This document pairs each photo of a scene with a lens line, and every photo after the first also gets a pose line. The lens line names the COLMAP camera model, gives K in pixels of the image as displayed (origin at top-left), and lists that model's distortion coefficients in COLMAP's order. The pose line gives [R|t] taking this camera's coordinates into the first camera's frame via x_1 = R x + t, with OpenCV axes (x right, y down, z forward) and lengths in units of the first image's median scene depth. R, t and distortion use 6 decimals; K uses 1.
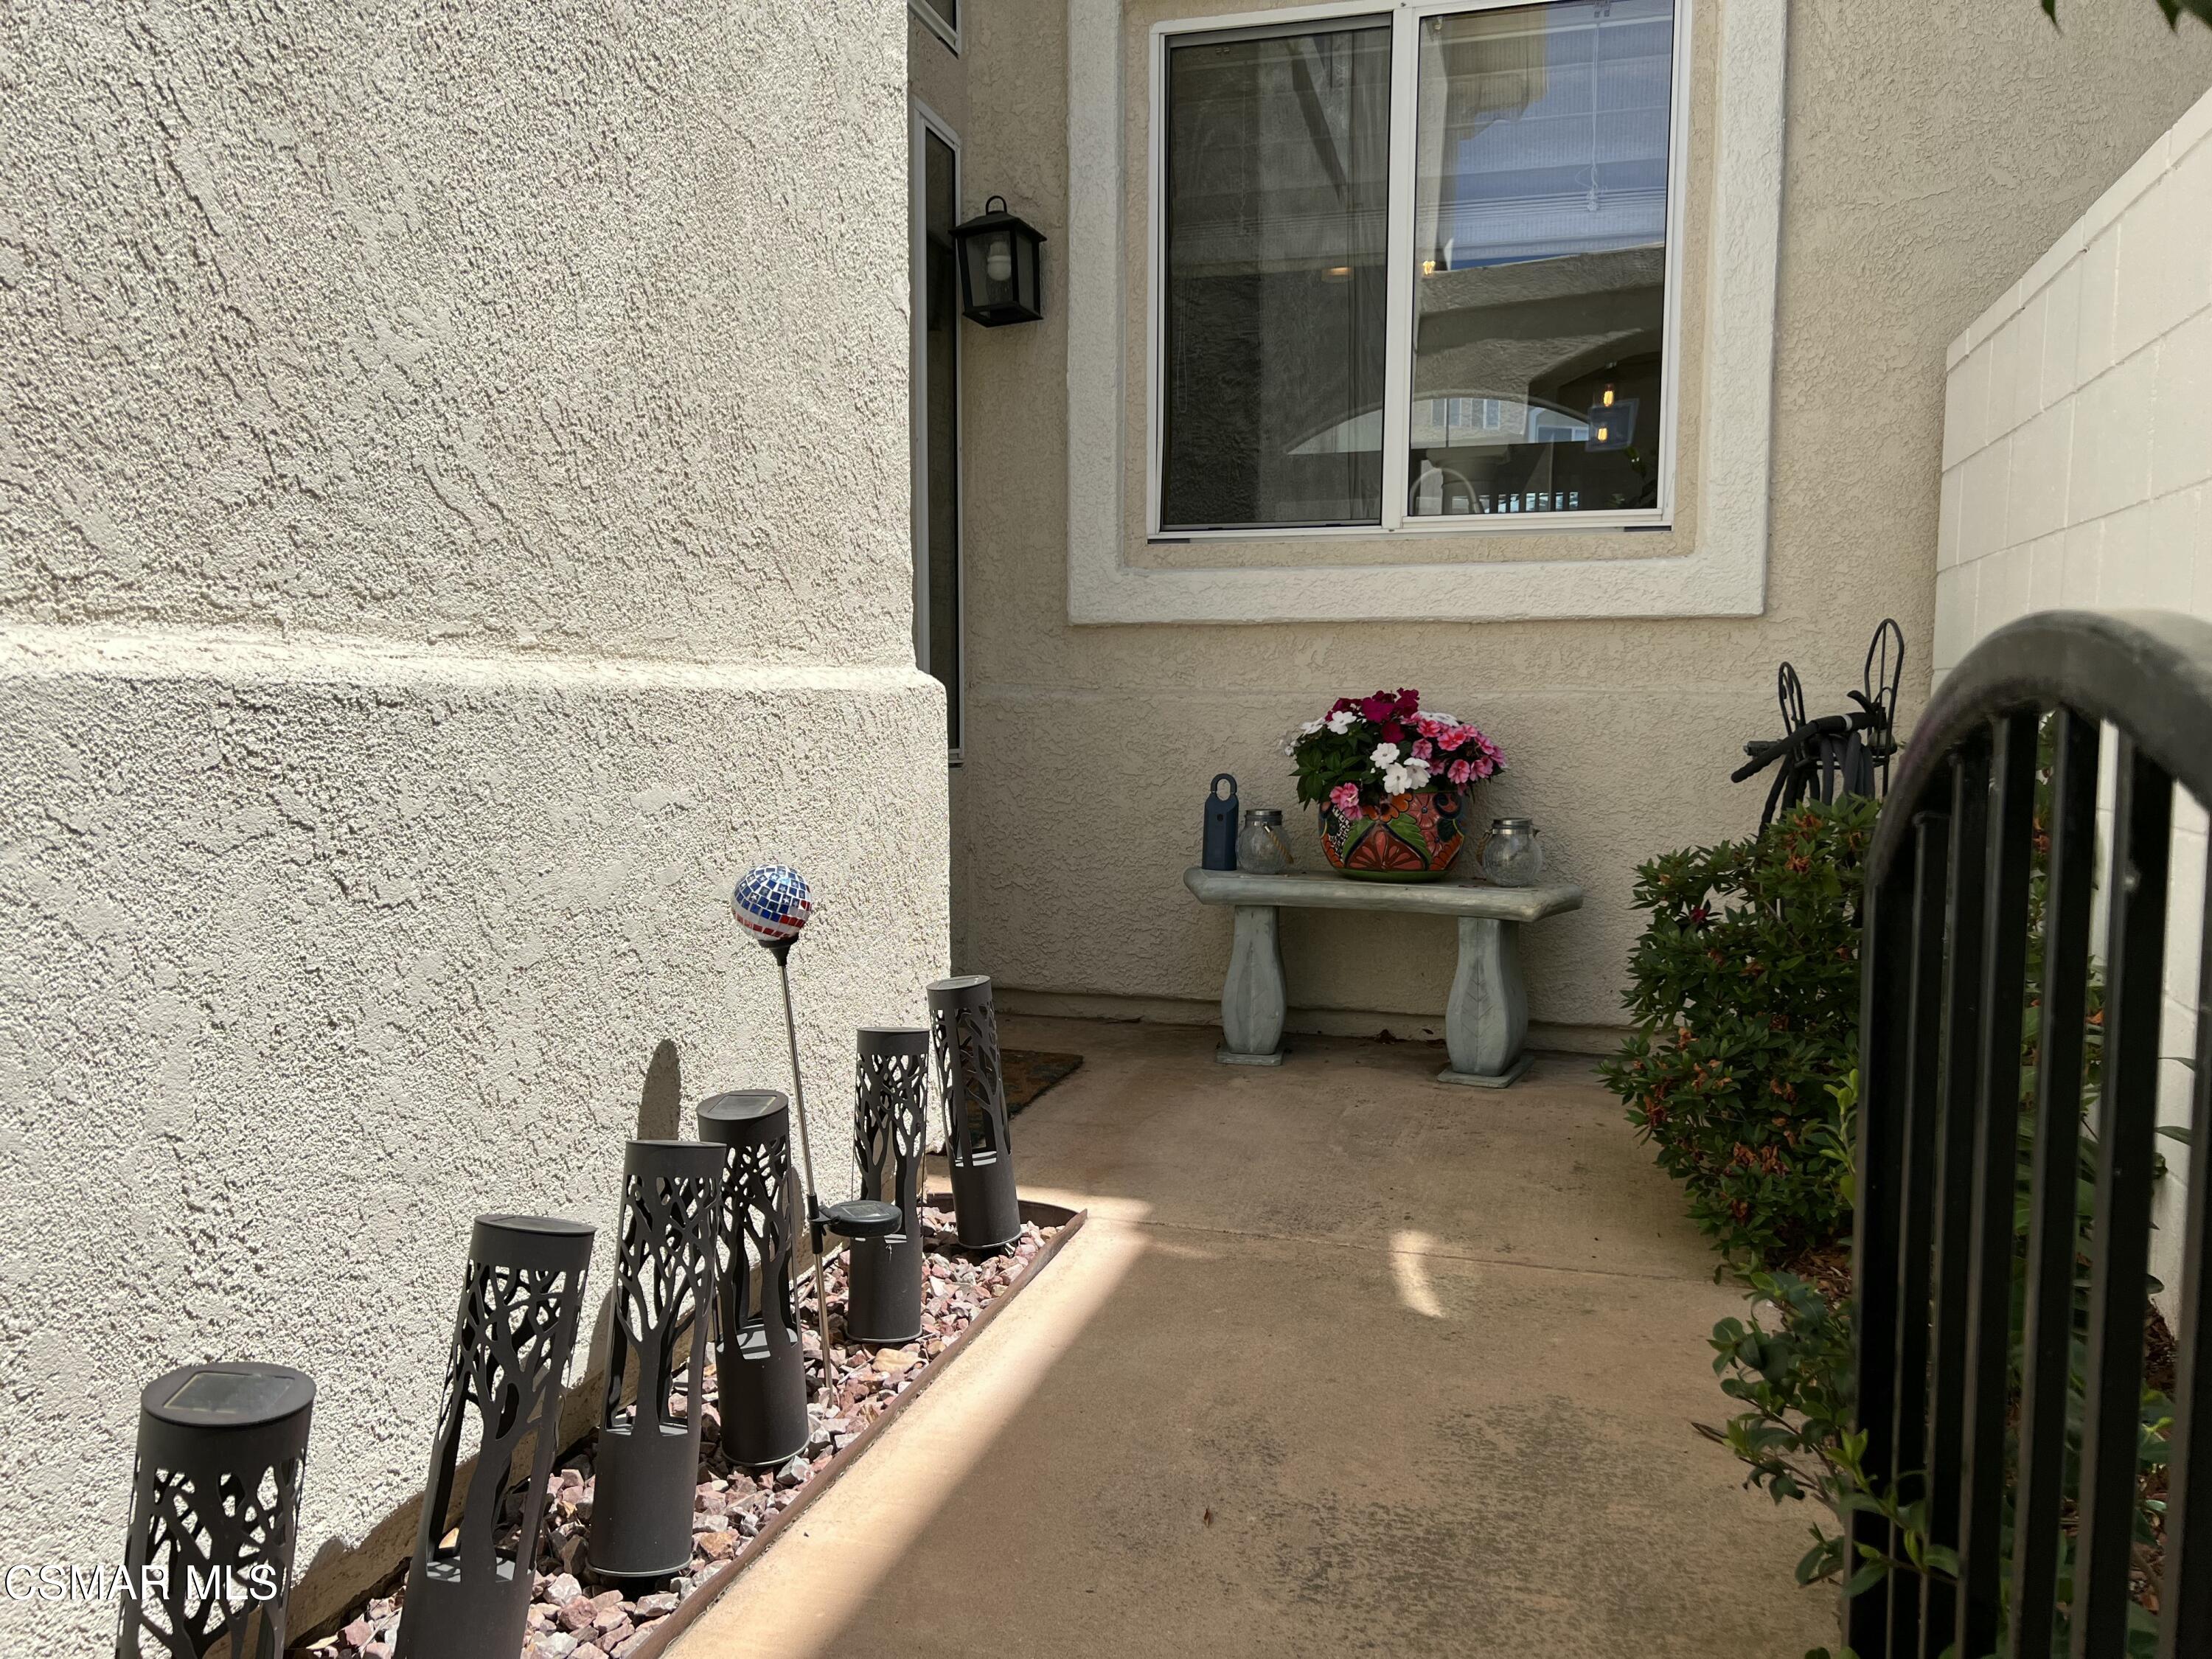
lens RADIAL K [[1663.9, 0, 1106.0], [0, 1663.9, 826.8], [0, 0, 1]] dist [0.050087, -0.060715]
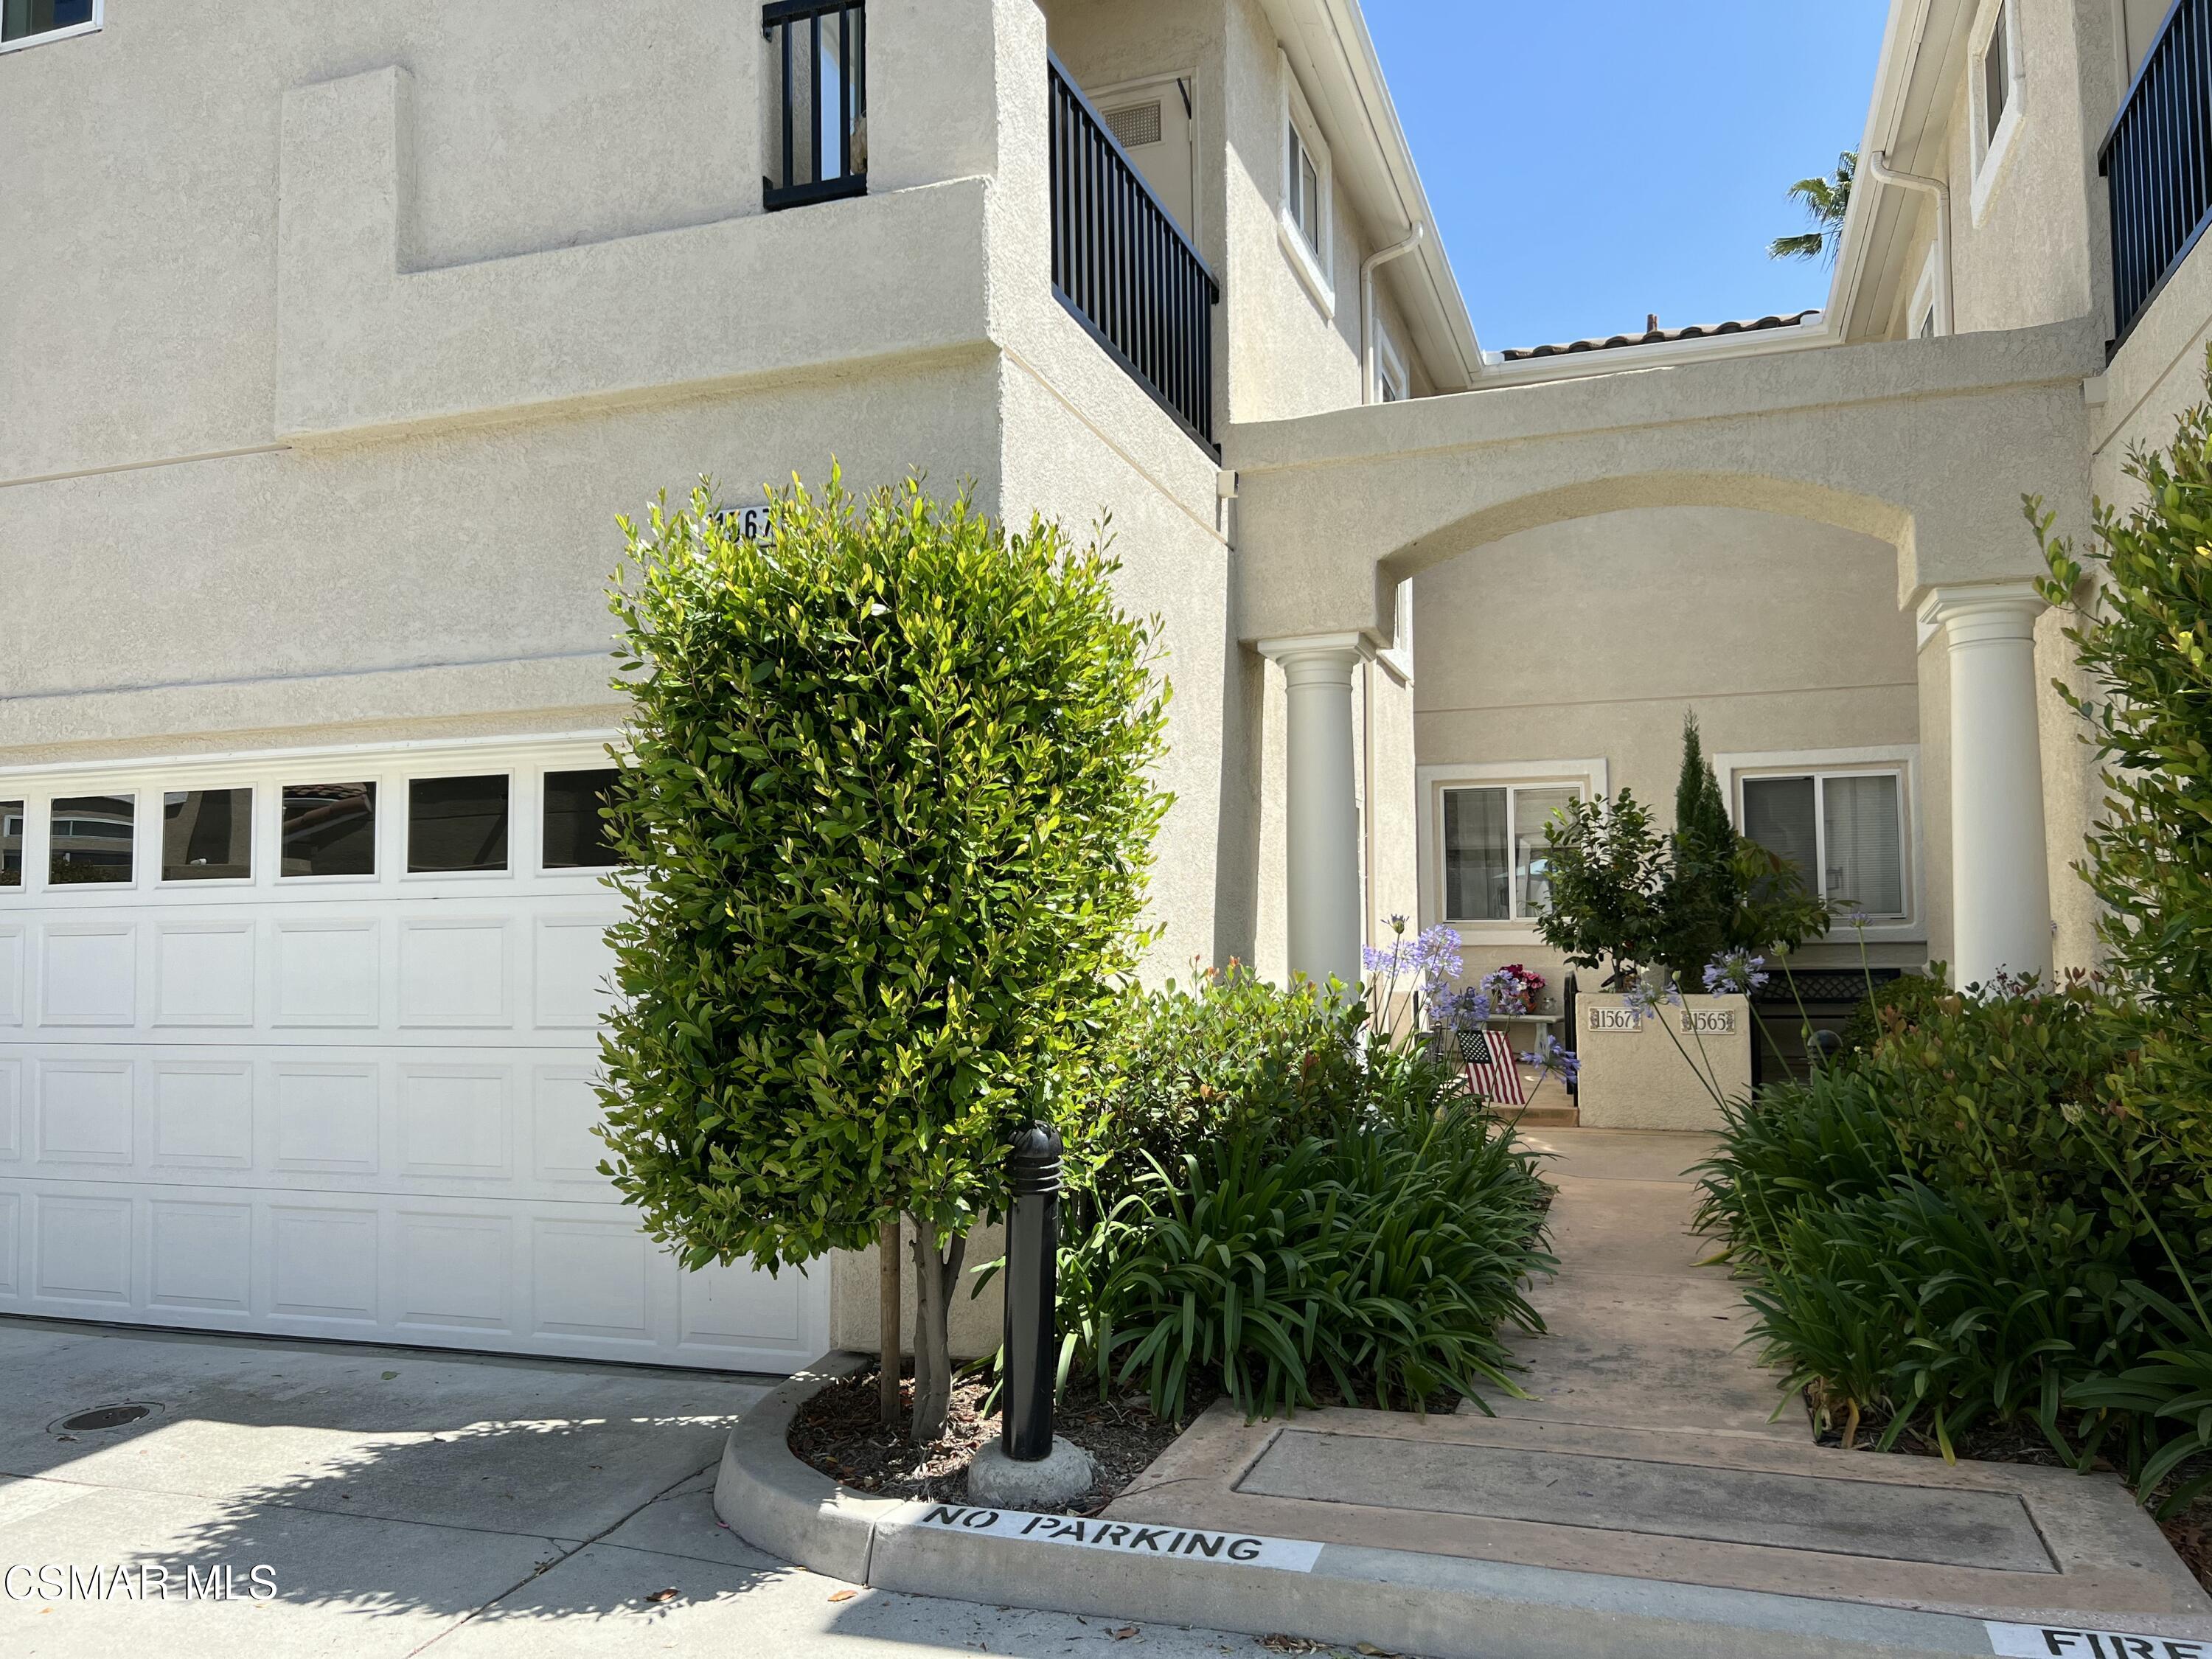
lens RADIAL K [[1663.9, 0, 1108.0], [0, 1663.9, 834.3], [0, 0, 1]] dist [0.050087, -0.060715]
pose [[0.999184, -0.016335, -0.036947, -0.647155], [0.010155, 0.986795, -0.161658, 0.243137], [0.039100, 0.161151, 0.986155, -3.004534]]
